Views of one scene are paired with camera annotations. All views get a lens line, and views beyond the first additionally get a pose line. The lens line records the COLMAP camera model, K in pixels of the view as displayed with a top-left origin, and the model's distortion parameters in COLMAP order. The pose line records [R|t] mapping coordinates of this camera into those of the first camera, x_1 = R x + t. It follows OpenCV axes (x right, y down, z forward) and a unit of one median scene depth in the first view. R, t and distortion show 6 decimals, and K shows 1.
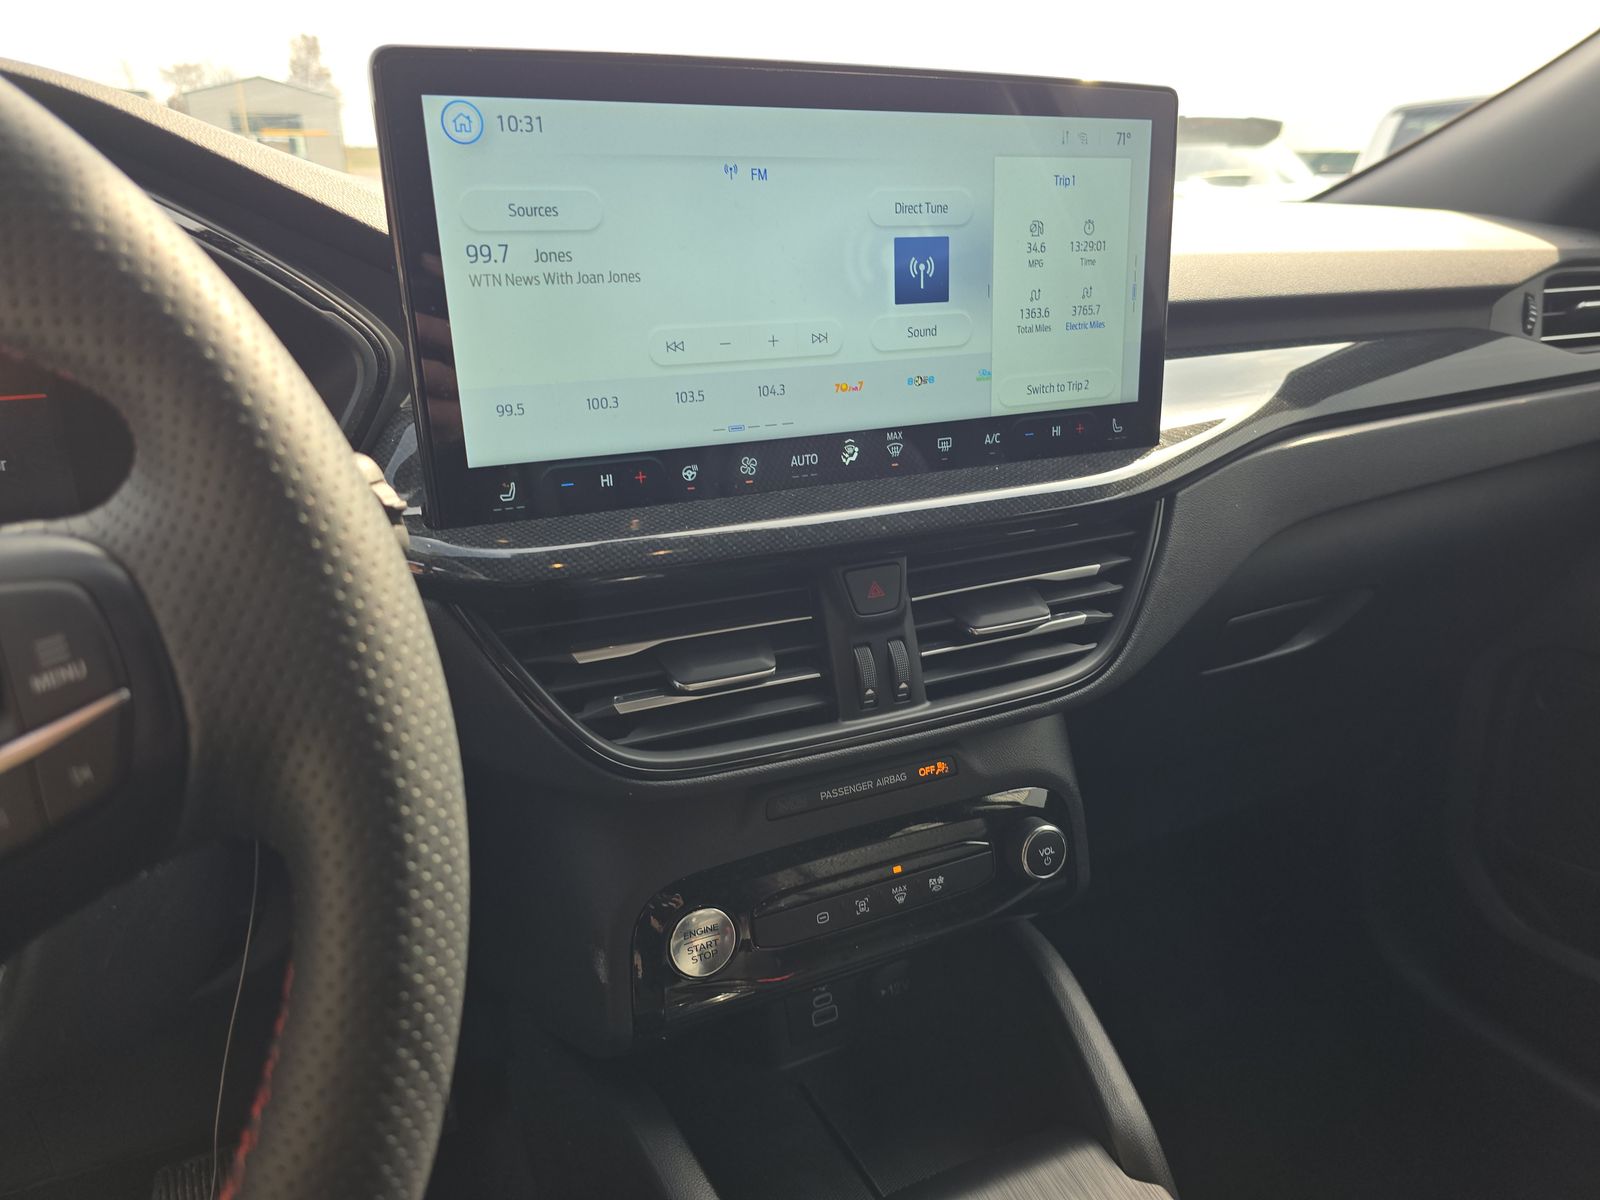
lens RADIAL K [[1063.7, 0, 800.0], [0, 1063.7, 600.0], [0, 0, 1]] dist [0.056664, -0.135735]
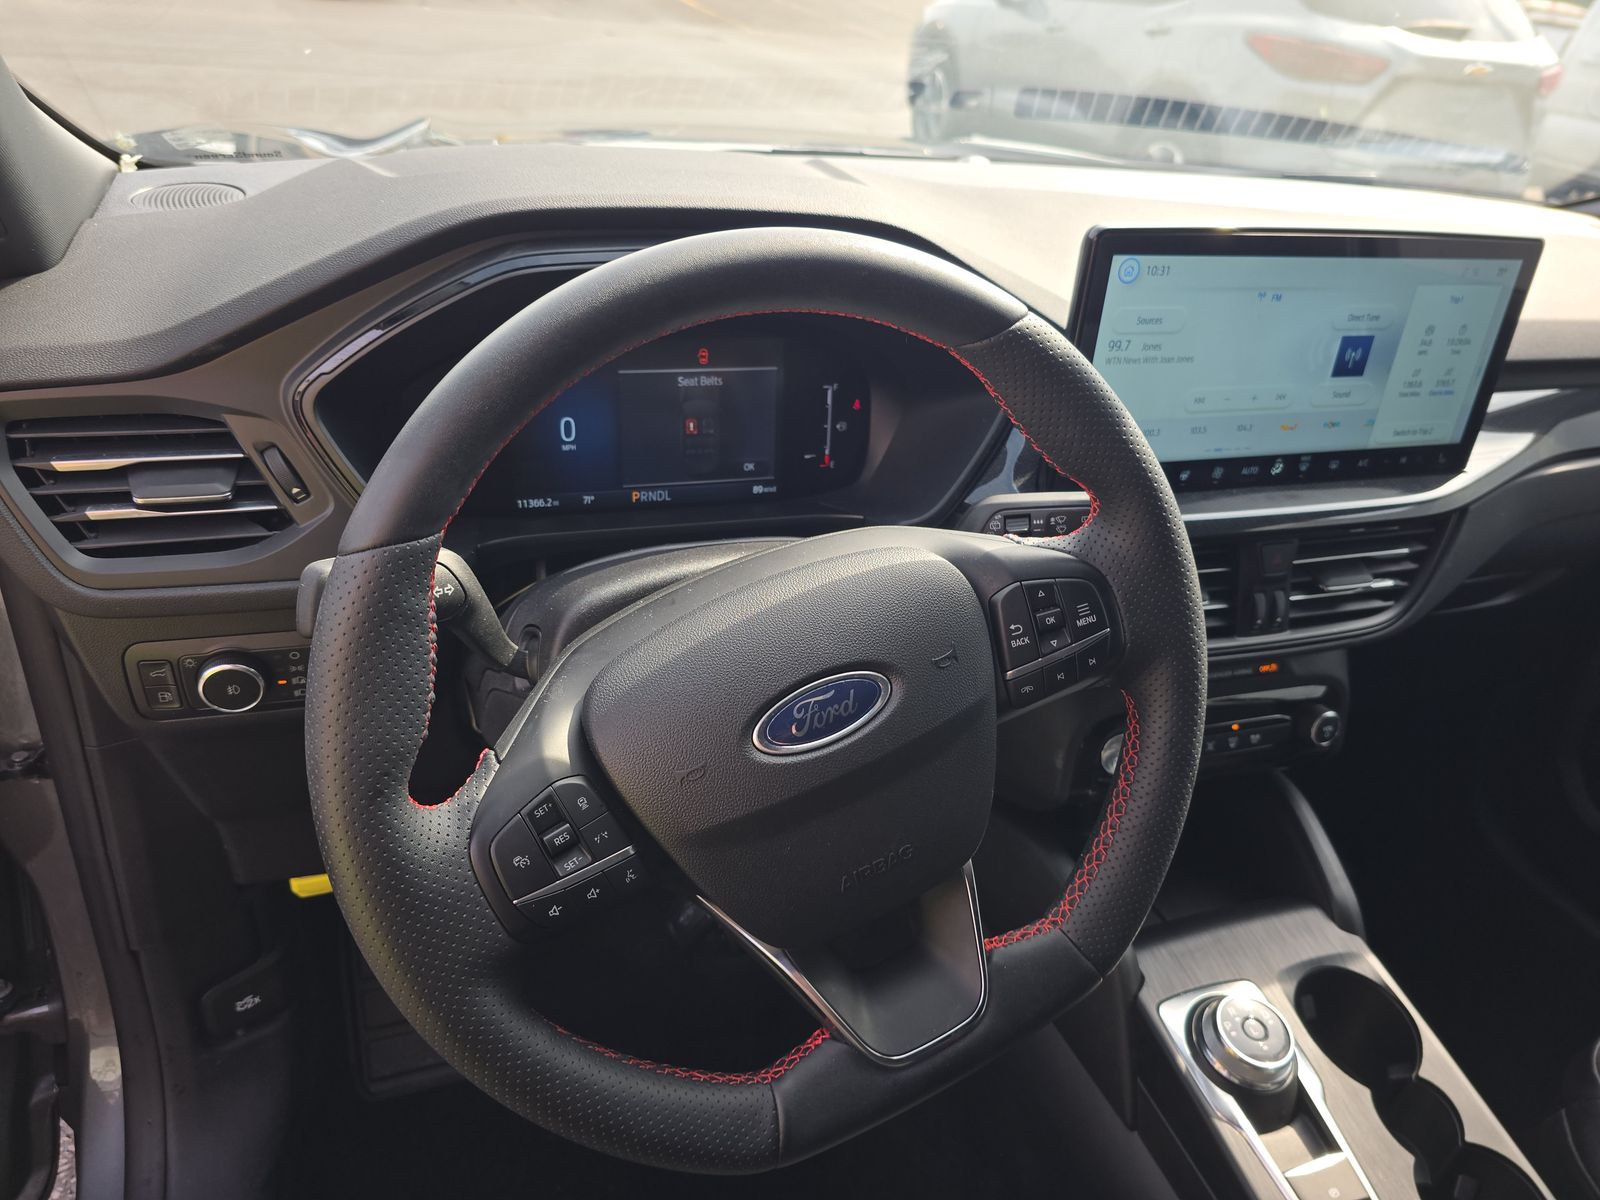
lens RADIAL K [[1074.8, 0, 800.8], [0, 1074.8, 644.0], [0, 0, 1]] dist [-0.000939, -0.021051]
pose [[0.989918, 0.129879, -0.056515, -0.505183], [-0.115508, 0.971155, 0.208606, -0.131946], [0.081978, -0.199975, 0.976365, -0.616345]]
